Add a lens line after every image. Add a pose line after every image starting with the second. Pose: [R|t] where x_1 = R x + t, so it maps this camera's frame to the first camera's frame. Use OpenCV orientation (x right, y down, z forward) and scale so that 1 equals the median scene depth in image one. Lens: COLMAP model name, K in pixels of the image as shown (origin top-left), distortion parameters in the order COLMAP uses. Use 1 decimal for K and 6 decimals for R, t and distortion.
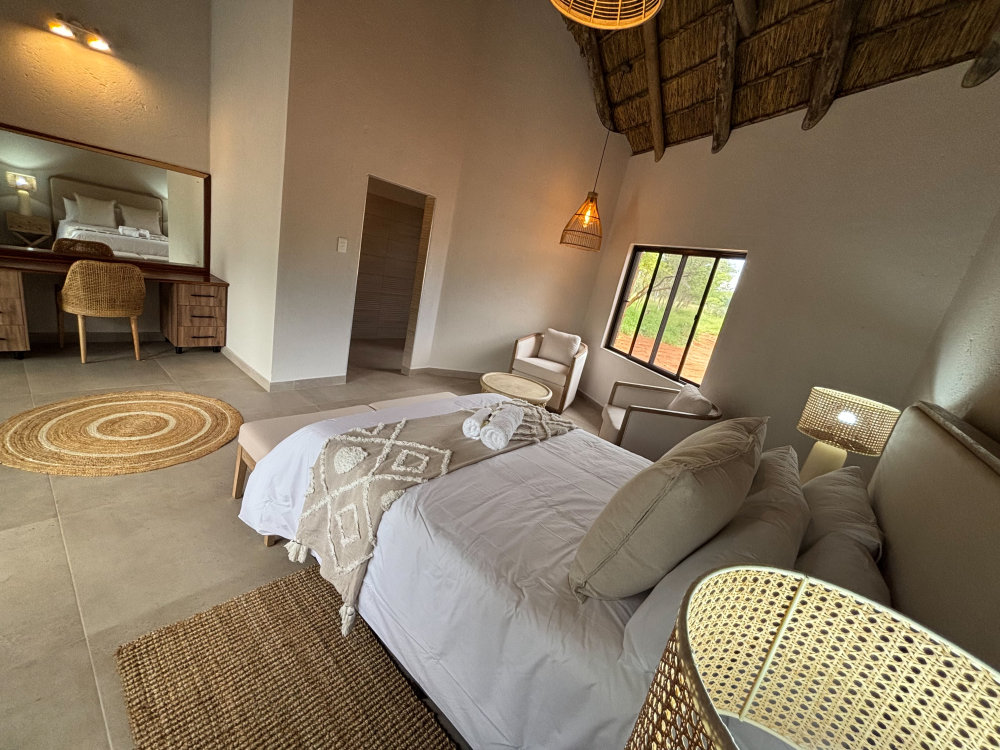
lens RADIAL K [[404.9, 0, 500.3], [0, 404.9, 380.1], [0, 0, 1]] dist [0.001489, -0.000465]
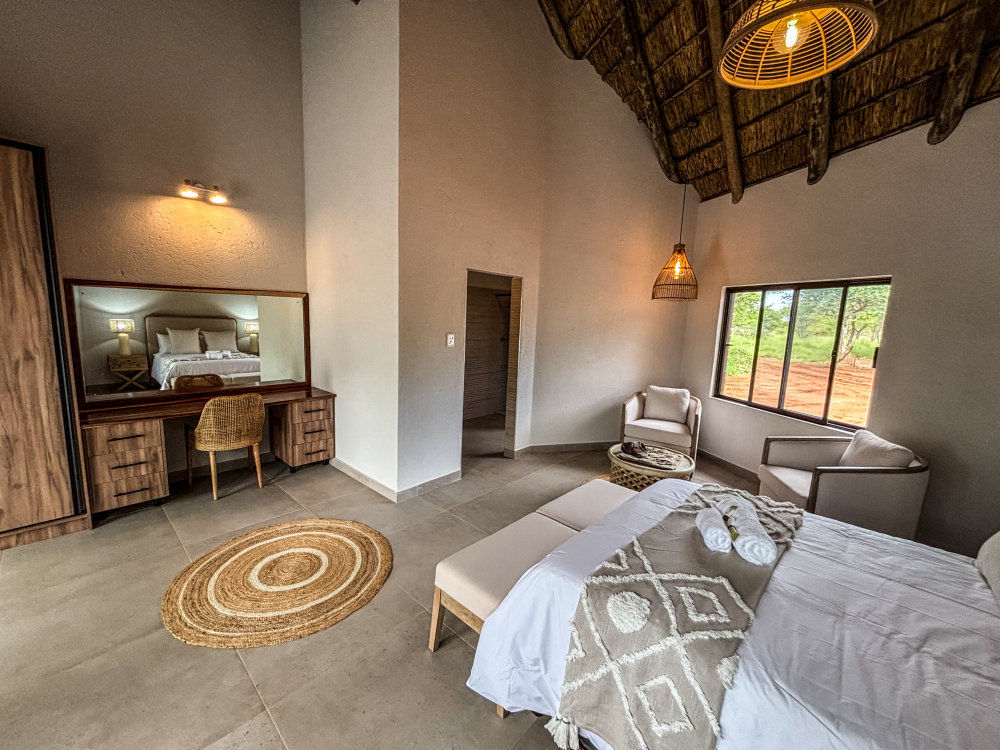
lens RADIAL K [[404.9, 0, 497.2], [0, 404.9, 379.8], [0, 0, 1]] dist [0.001489, -0.000465]
pose [[0.985936, -0.153939, -0.065054, -0.236956], [0.143699, 0.979629, -0.140275, -0.086315], [0.085323, 0.128954, 0.987973, 0.050719]]
